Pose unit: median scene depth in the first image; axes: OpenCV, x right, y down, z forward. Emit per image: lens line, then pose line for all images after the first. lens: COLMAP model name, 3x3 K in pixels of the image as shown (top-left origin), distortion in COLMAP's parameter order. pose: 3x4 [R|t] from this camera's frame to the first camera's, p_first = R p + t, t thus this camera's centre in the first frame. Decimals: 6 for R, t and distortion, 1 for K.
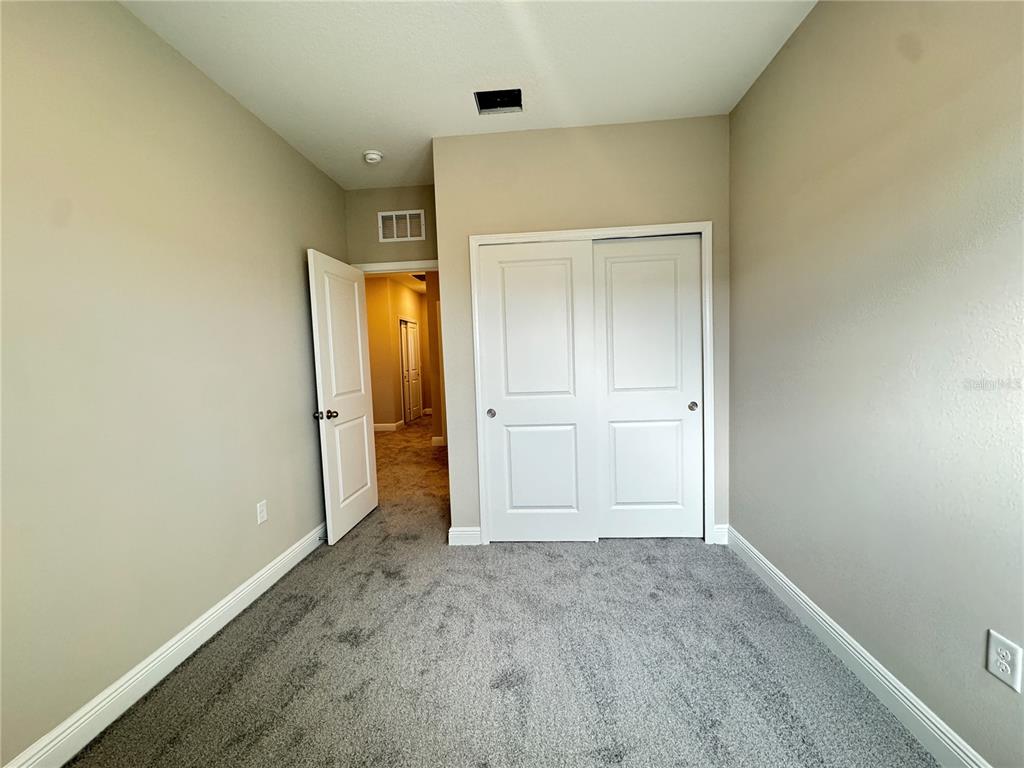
lens RADIAL K [[405.2, 0, 520.3], [0, 405.2, 386.4], [0, 0, 1]] dist [-0.002868, 0.000017]
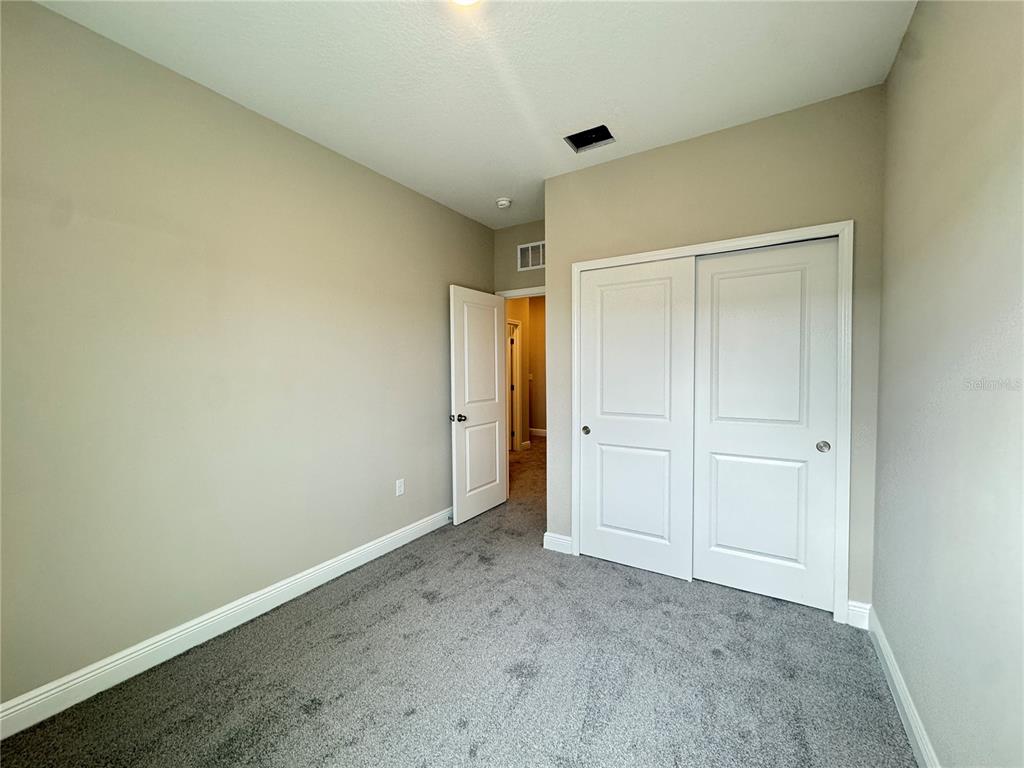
lens RADIAL K [[405.2, 0, 512.6], [0, 405.2, 388.6], [0, 0, 1]] dist [-0.002868, 0.000017]
pose [[0.884199, 0.053255, -0.464065, 0.252160], [-0.062384, 0.998043, -0.004330, -0.025608], [0.462926, 0.032779, 0.885791, -0.014185]]
